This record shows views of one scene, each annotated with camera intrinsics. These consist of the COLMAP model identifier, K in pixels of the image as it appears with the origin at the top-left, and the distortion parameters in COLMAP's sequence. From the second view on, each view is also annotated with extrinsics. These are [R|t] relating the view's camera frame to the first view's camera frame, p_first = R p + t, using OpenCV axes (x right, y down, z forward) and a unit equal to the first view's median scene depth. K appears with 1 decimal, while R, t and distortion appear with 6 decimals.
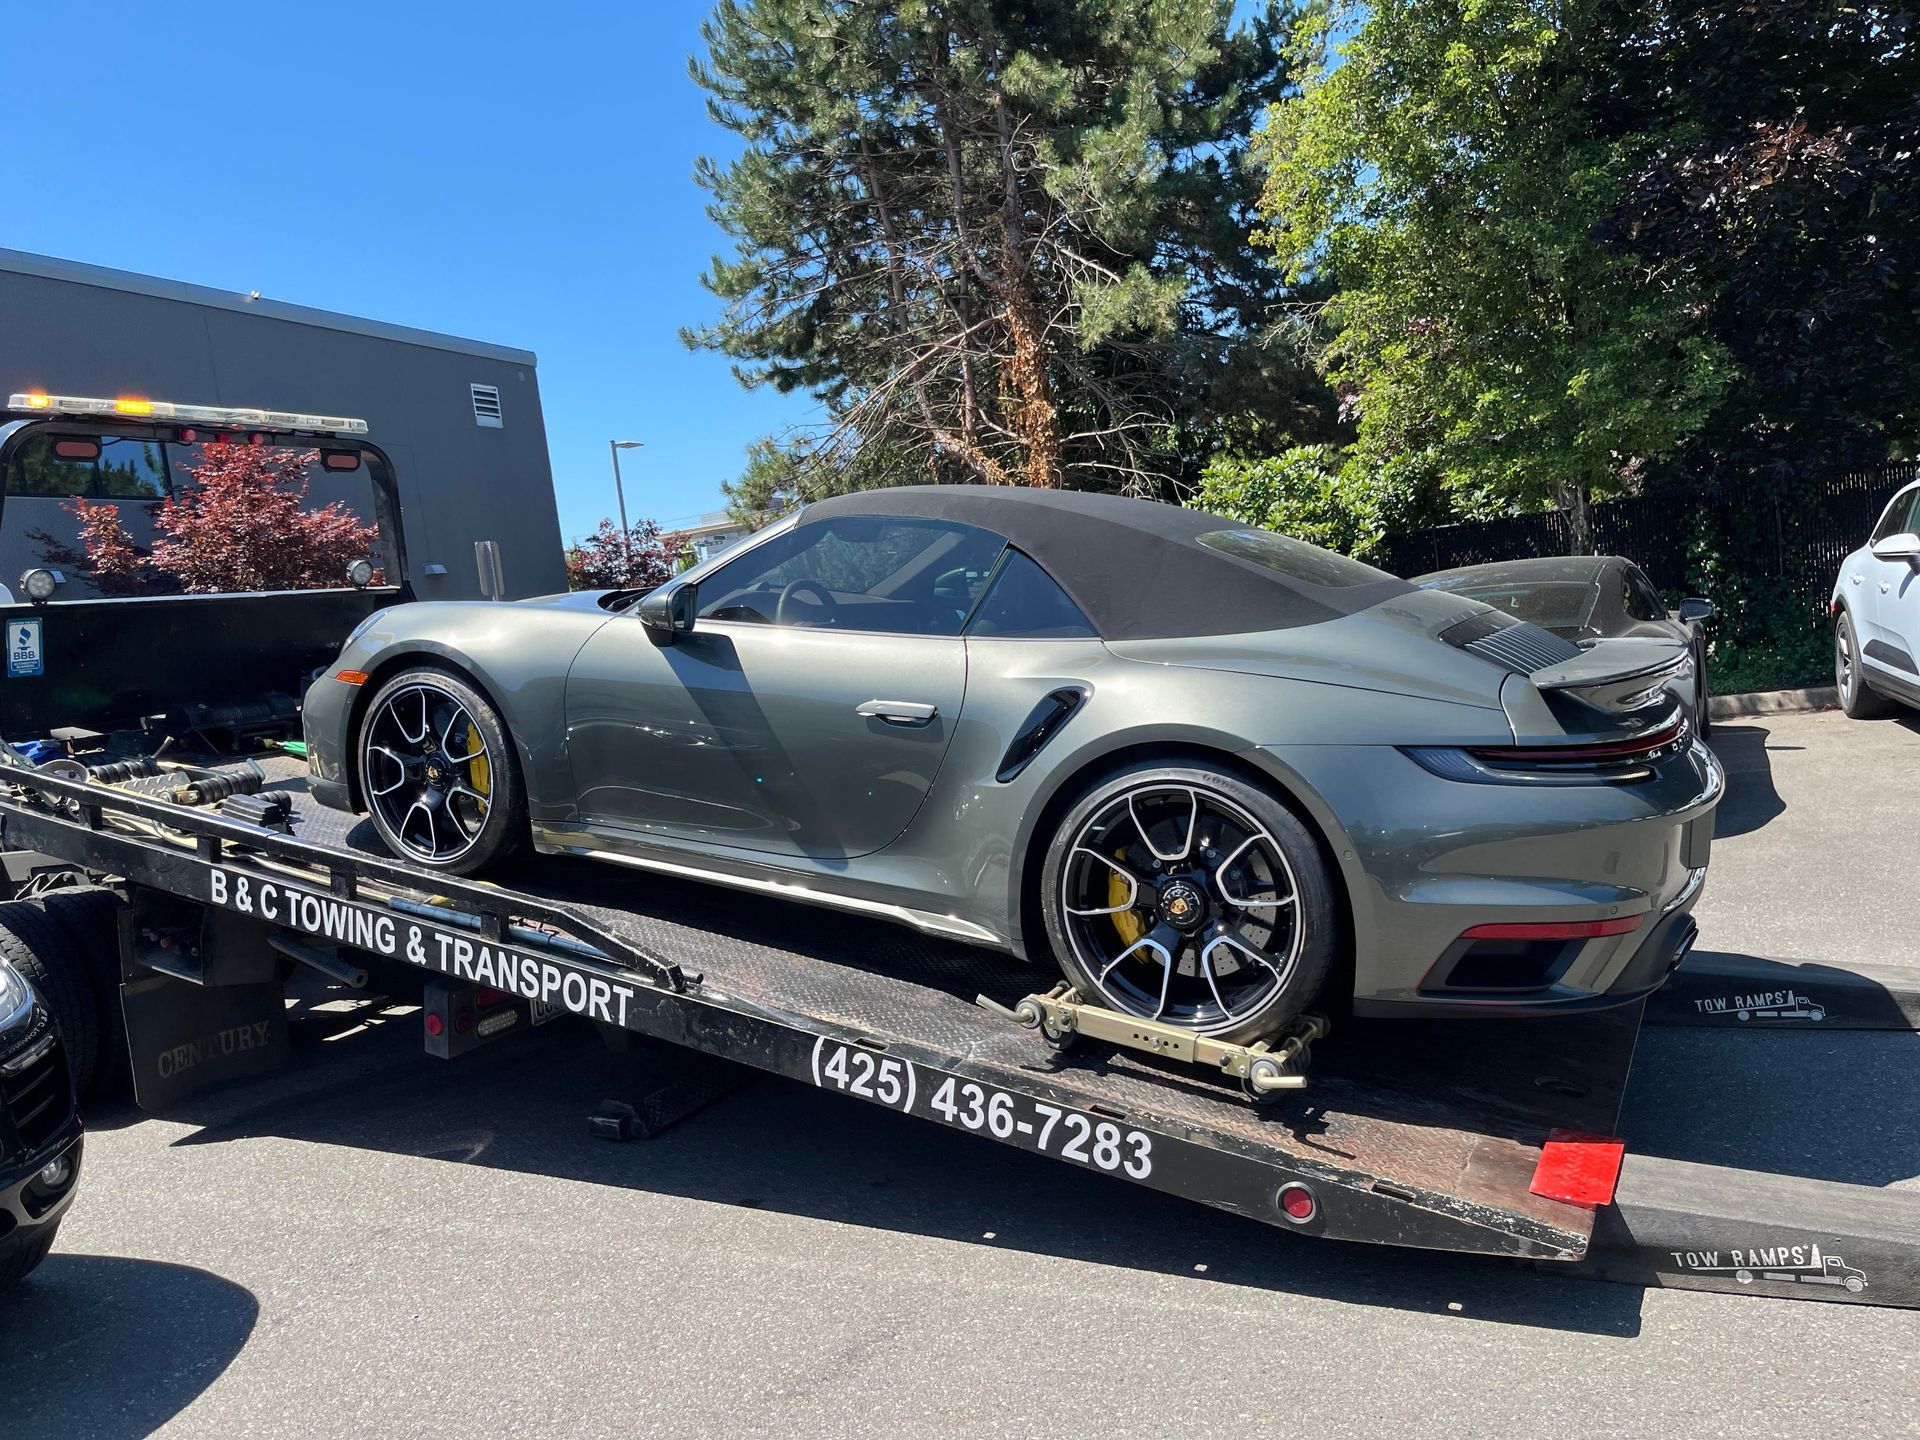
lens RADIAL K [[1469.0, 0, 941.4], [0, 1469.0, 728.7], [0, 0, 1]] dist [0.041627, -0.062764]
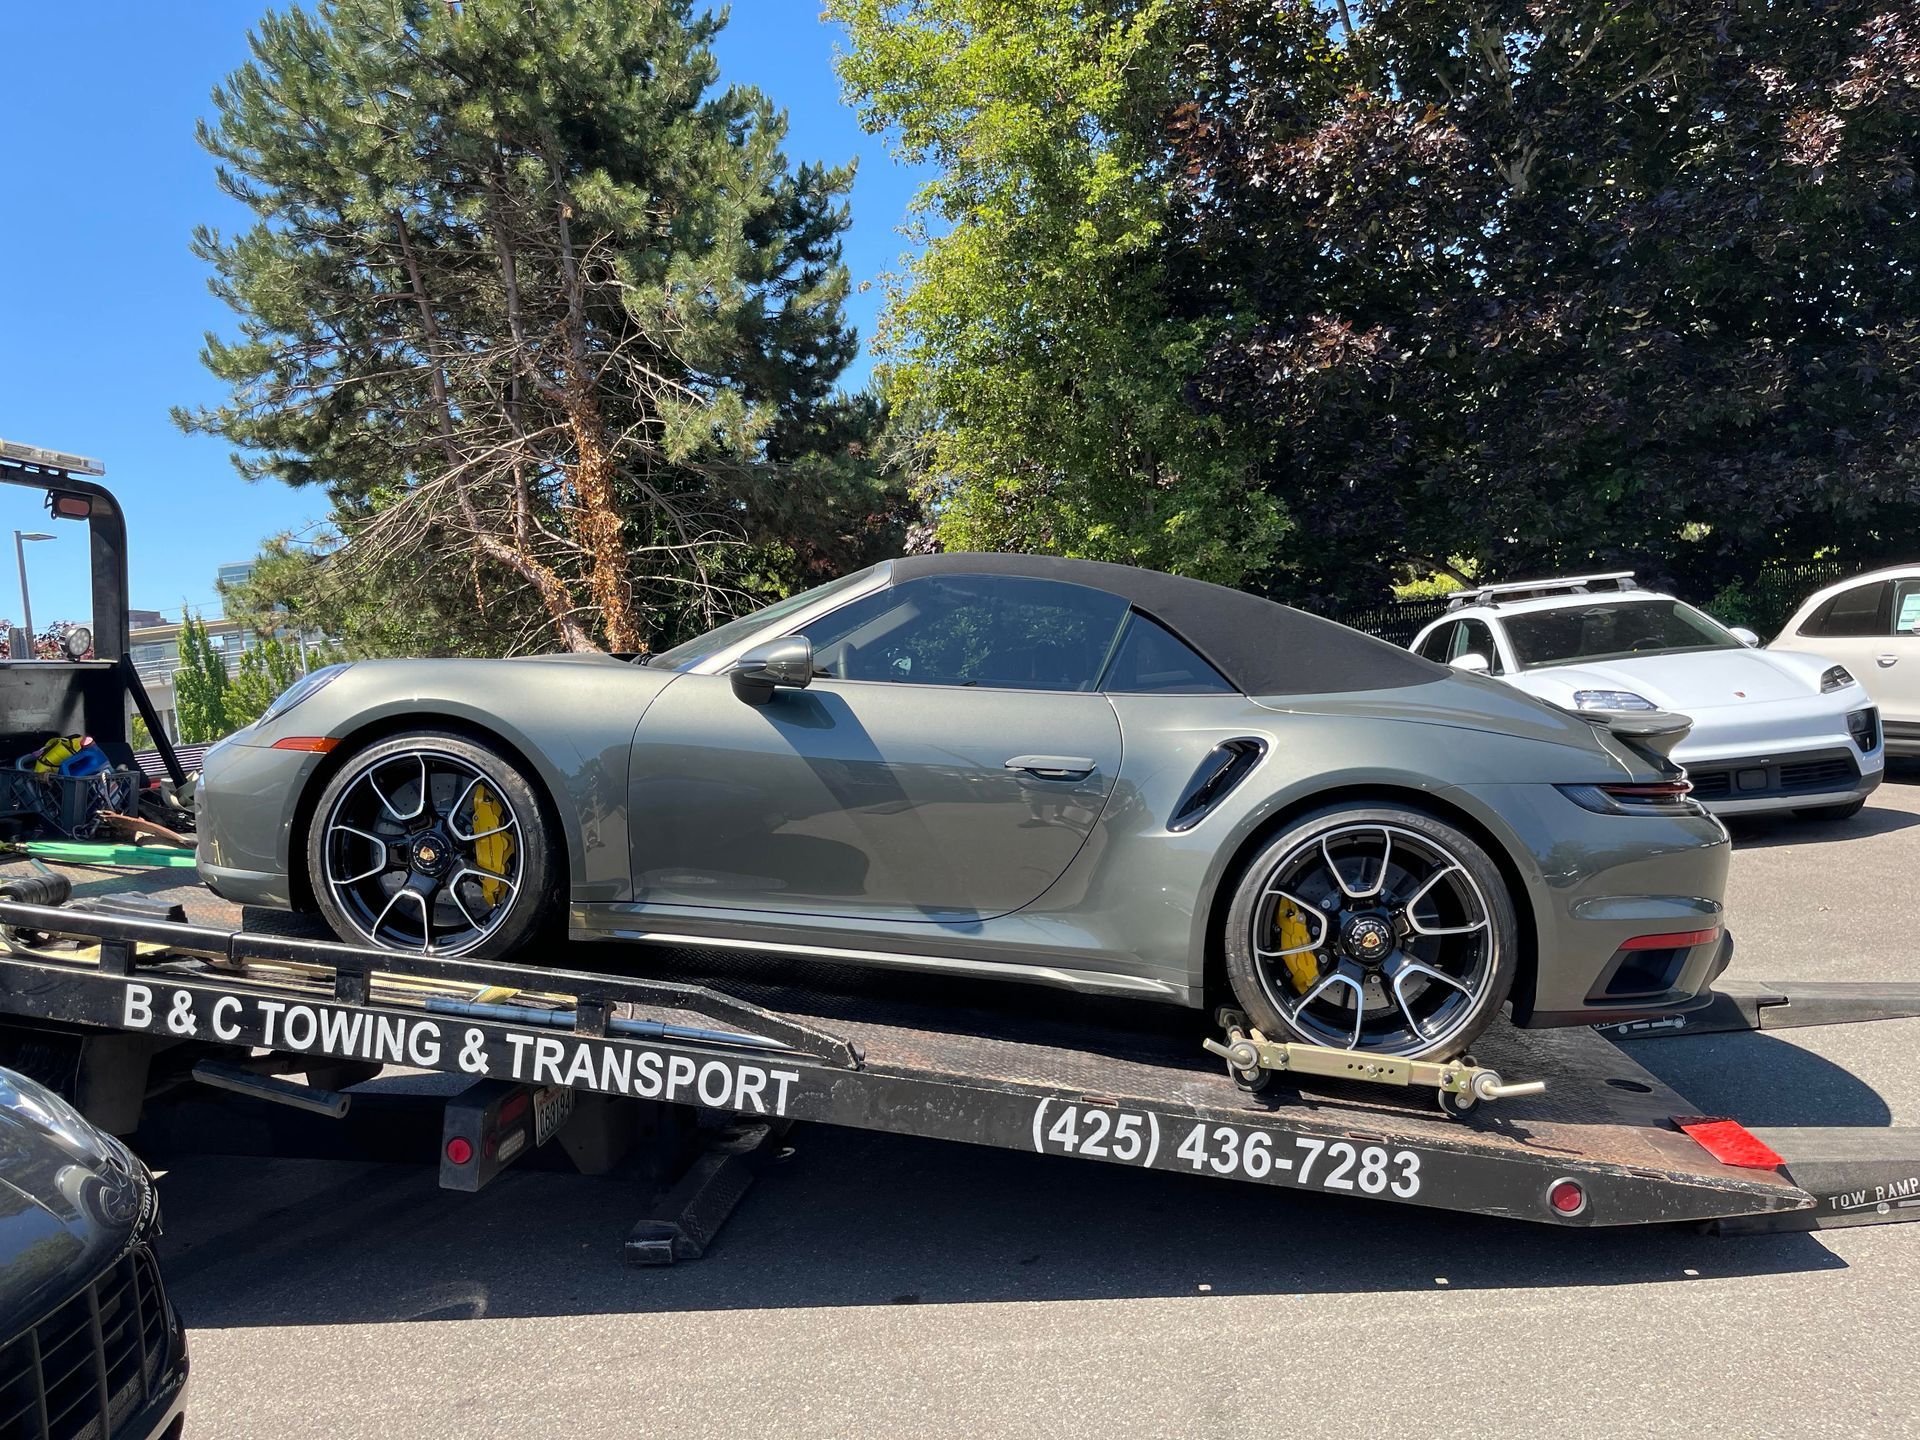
lens RADIAL K [[1469.0, 0, 959.9], [0, 1469.0, 697.2], [0, 0, 1]] dist [0.041627, -0.062764]
pose [[0.921826, 0.016603, 0.387248, -0.471832], [0.026018, 0.994178, -0.104560, 0.044270], [-0.386730, 0.106461, 0.916027, 0.103567]]
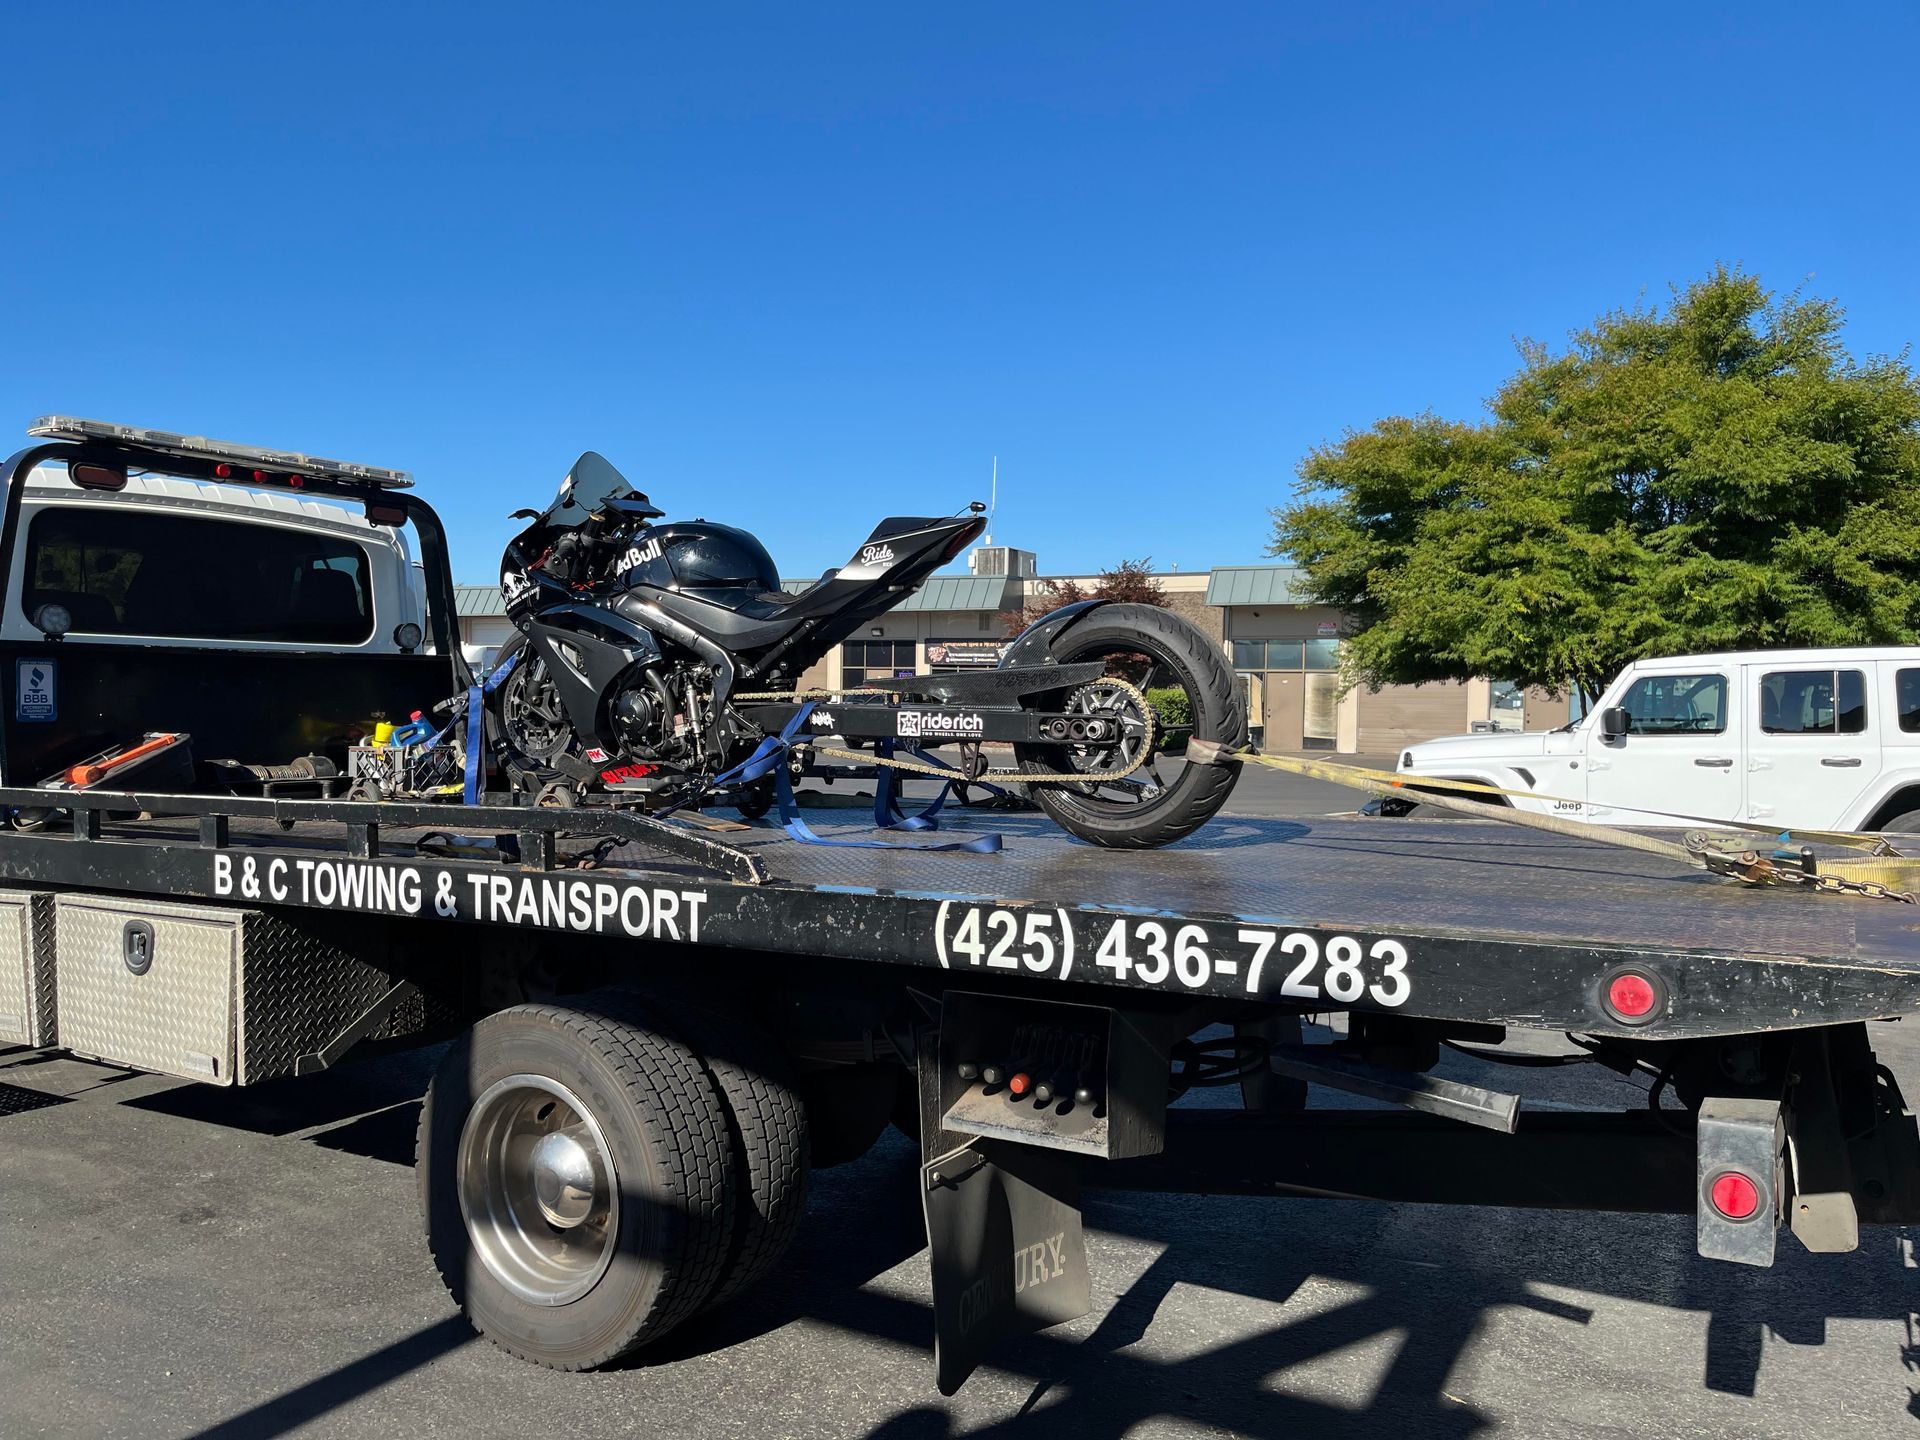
lens RADIAL K [[1469.0, 0, 950.9], [0, 1469.0, 730.7], [0, 0, 1]] dist [0.041627, -0.062764]
pose [[0.996819, -0.069575, -0.038871, -0.039033], [0.062360, 0.984622, -0.163190, 0.228806], [0.049627, 0.160247, 0.985829, 0.203015]]
